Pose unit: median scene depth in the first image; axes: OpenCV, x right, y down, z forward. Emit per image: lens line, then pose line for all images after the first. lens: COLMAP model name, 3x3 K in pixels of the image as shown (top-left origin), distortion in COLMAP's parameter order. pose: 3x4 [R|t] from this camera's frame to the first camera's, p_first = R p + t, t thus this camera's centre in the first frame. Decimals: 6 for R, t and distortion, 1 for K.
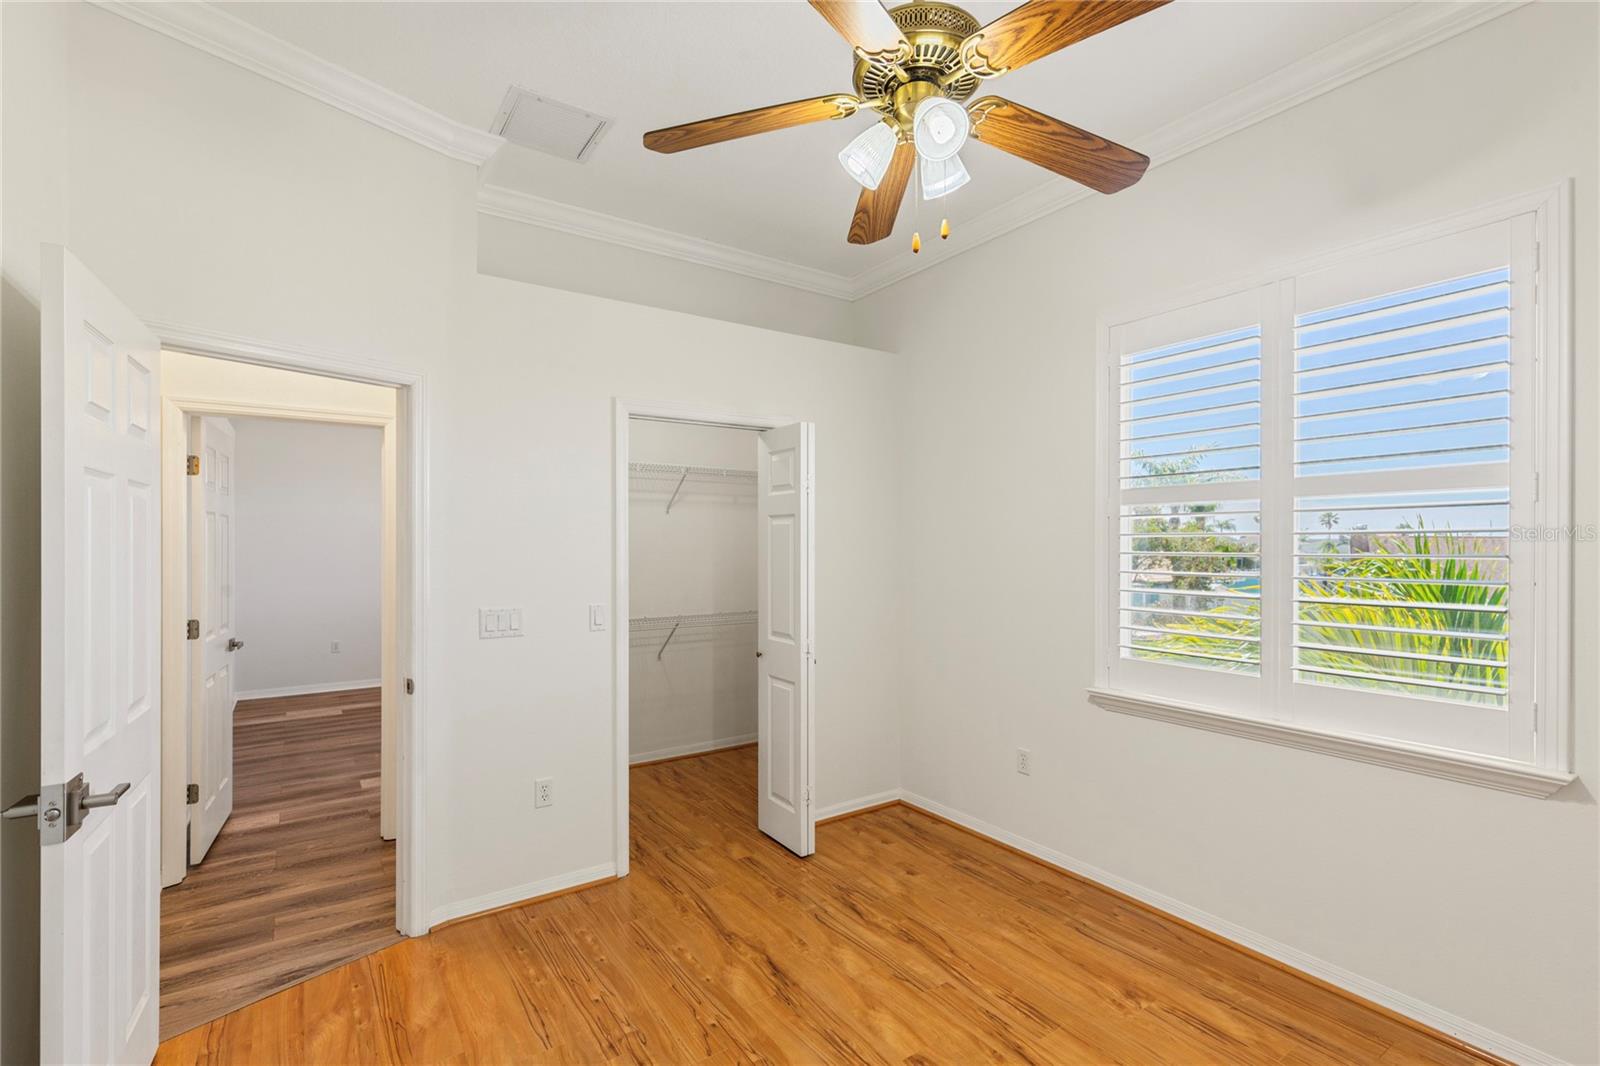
lens RADIAL K [[729.5, 0, 802.0], [0, 729.5, 535.6], [0, 0, 1]] dist [0.006035, -0.000341]
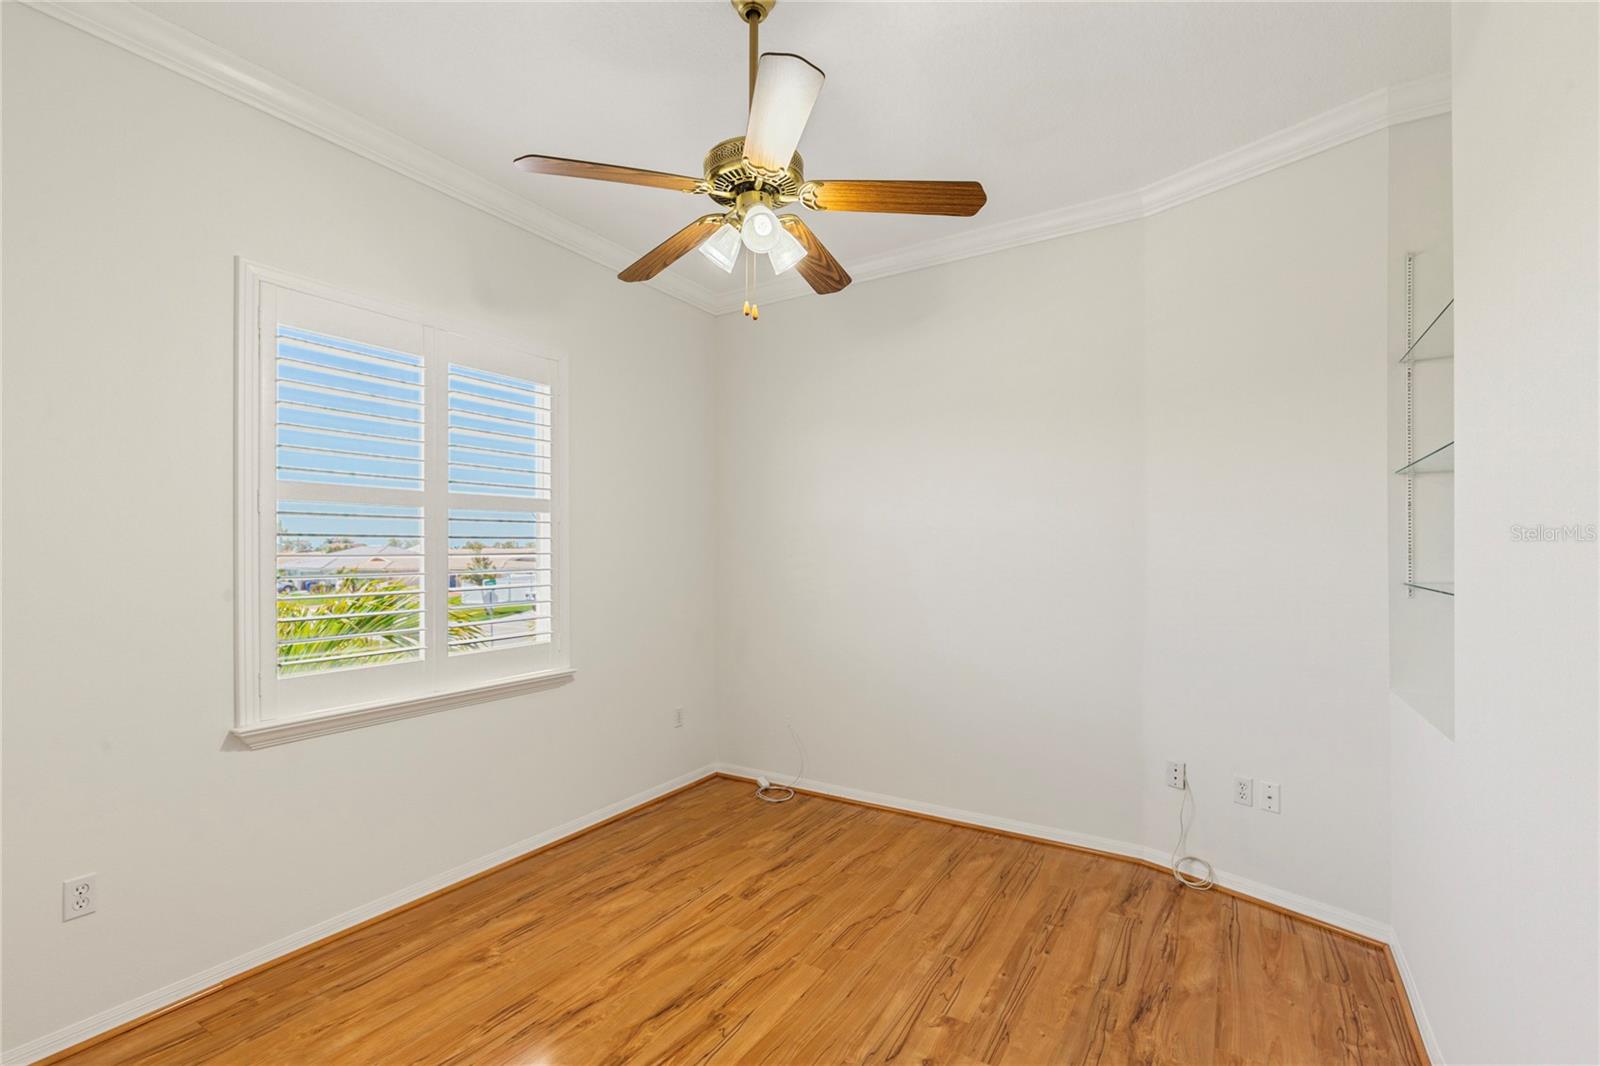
lens RADIAL K [[729.5, 0, 798.7], [0, 729.5, 541.0], [0, 0, 1]] dist [0.006035, -0.000341]
pose [[-0.409485, 0.003666, 0.912309, -0.716436], [-0.014715, 0.999835, -0.010623, 0.008464], [-0.912198, -0.017775, -0.409364, 0.988257]]
